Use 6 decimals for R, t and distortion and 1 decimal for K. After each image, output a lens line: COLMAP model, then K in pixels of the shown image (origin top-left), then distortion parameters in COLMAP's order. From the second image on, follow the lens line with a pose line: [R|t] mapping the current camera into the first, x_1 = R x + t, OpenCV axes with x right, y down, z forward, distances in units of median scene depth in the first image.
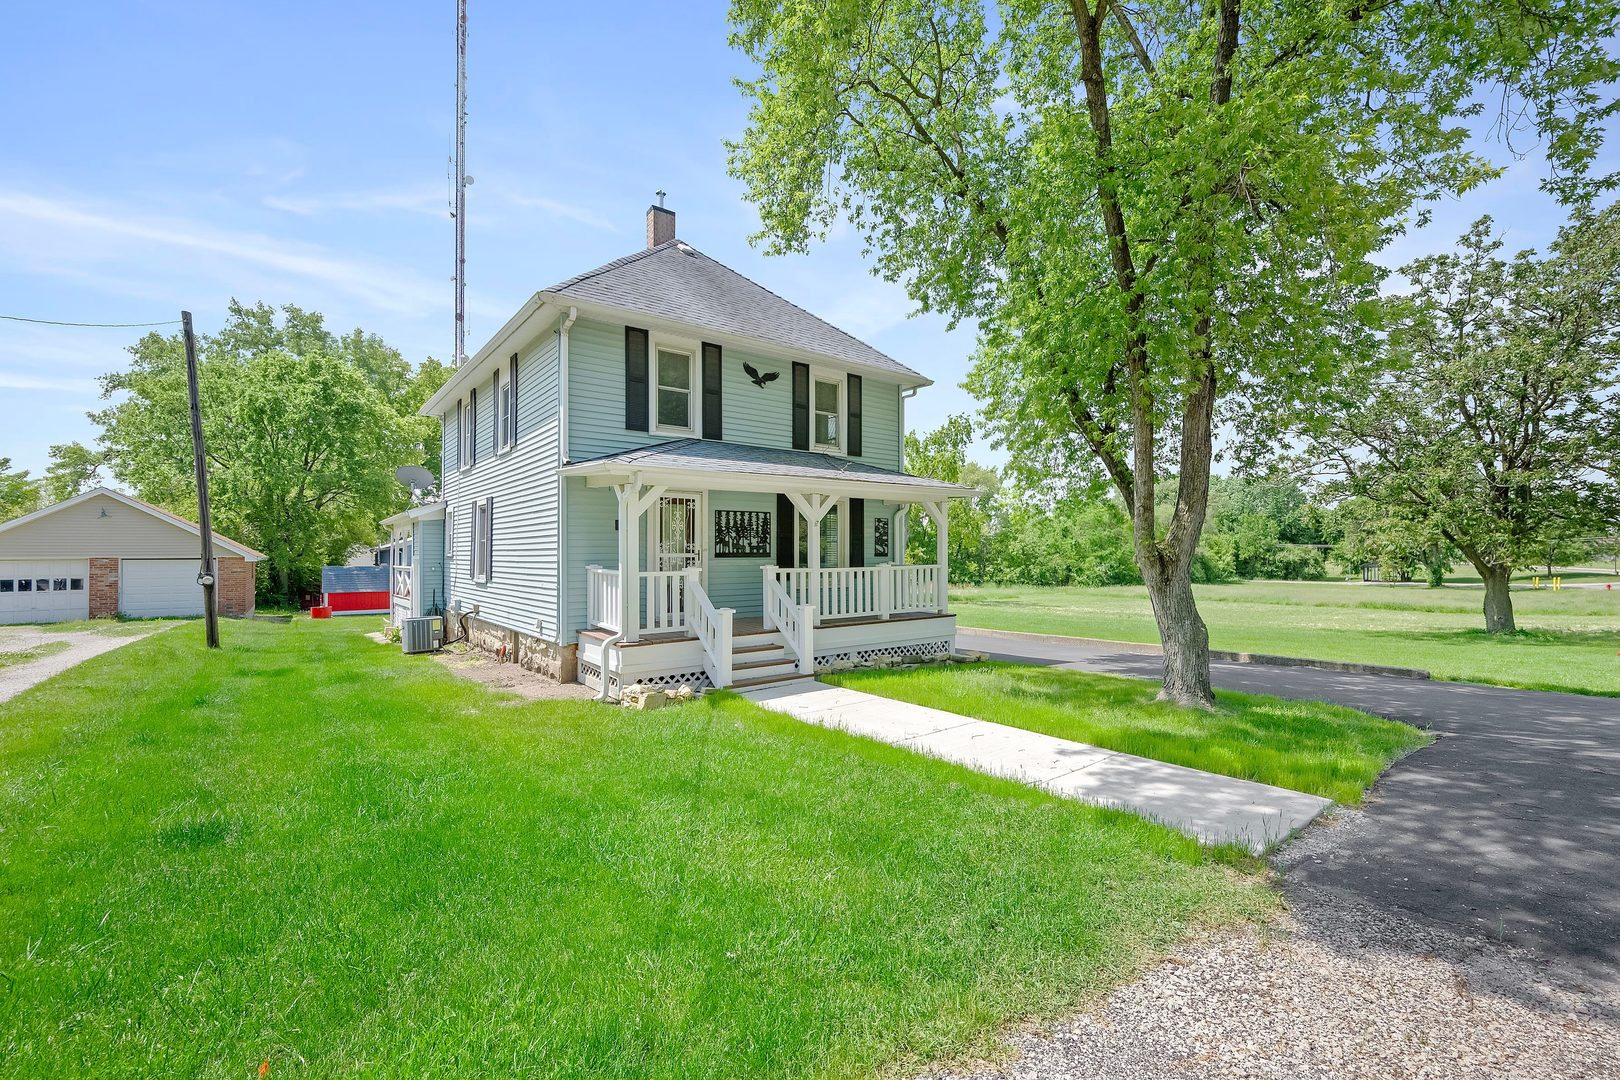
lens RADIAL K [[685.4, 0, 806.7], [0, 685.4, 549.8], [0, 0, 1]] dist [-0.003013, -0.000122]
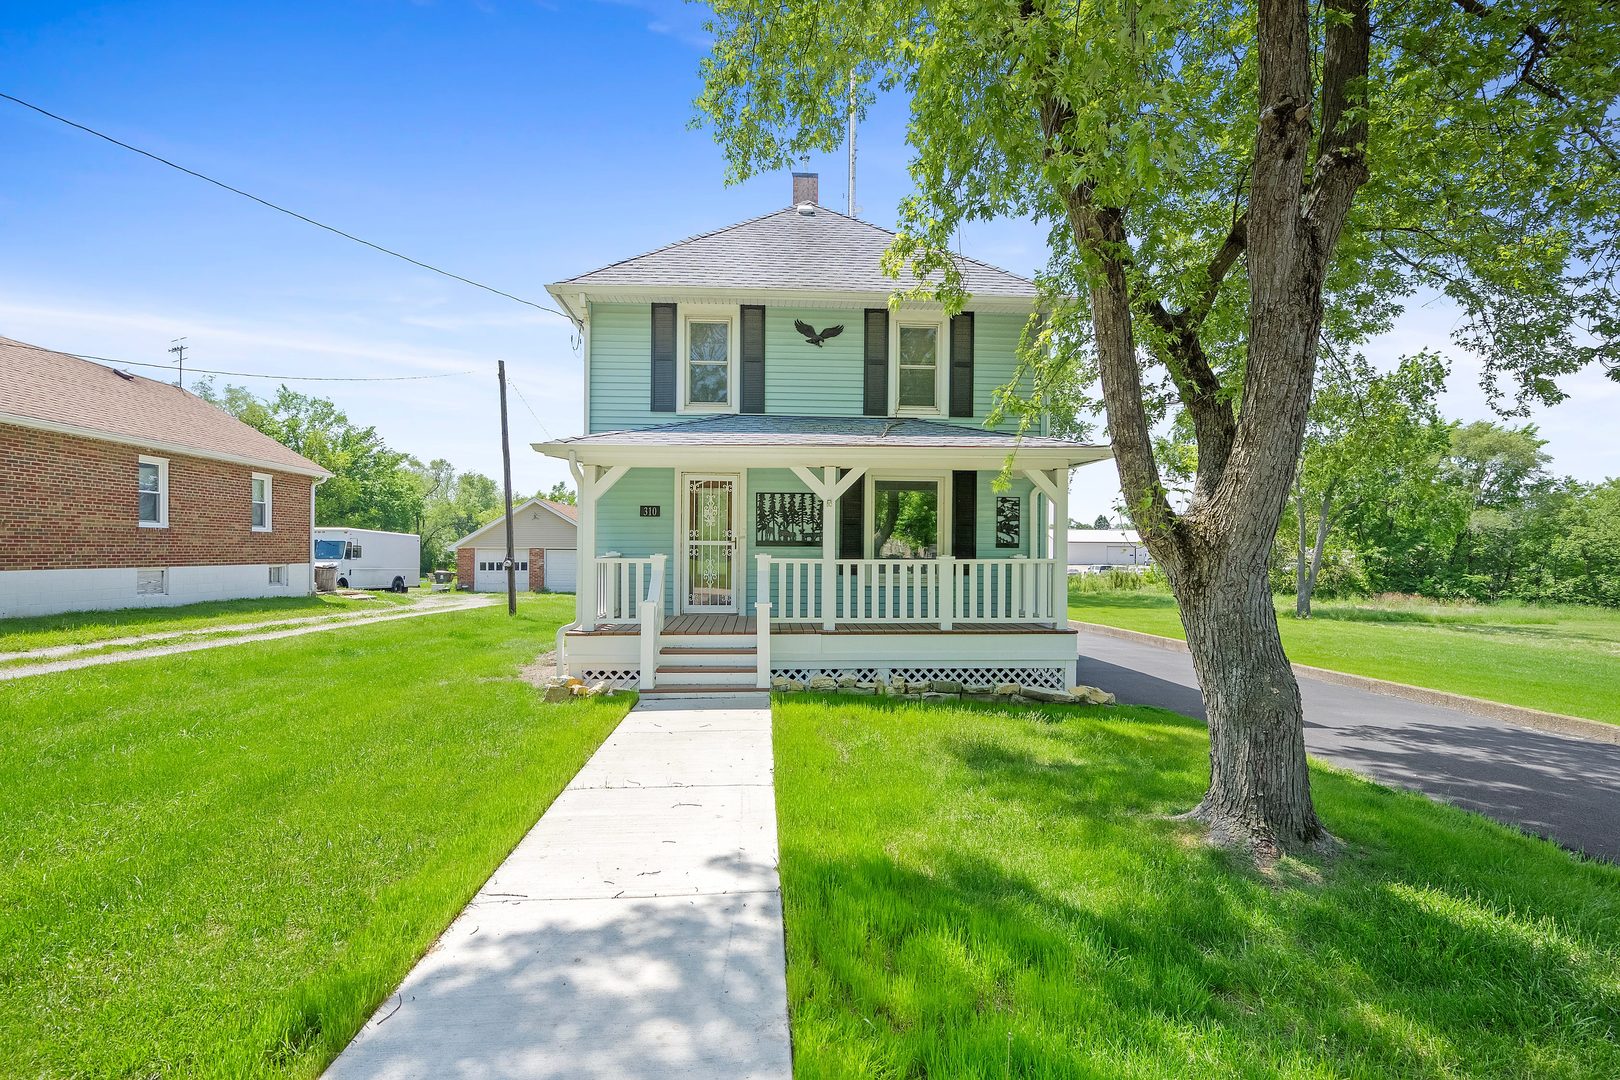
lens RADIAL K [[685.4, 0, 799.2], [0, 685.4, 551.0], [0, 0, 1]] dist [-0.003013, -0.000122]
pose [[0.820813, 0.009300, -0.571121, 0.411370], [-0.007190, 0.999956, 0.005948, 0.011624], [0.571151, -0.000776, 0.820844, 0.298674]]
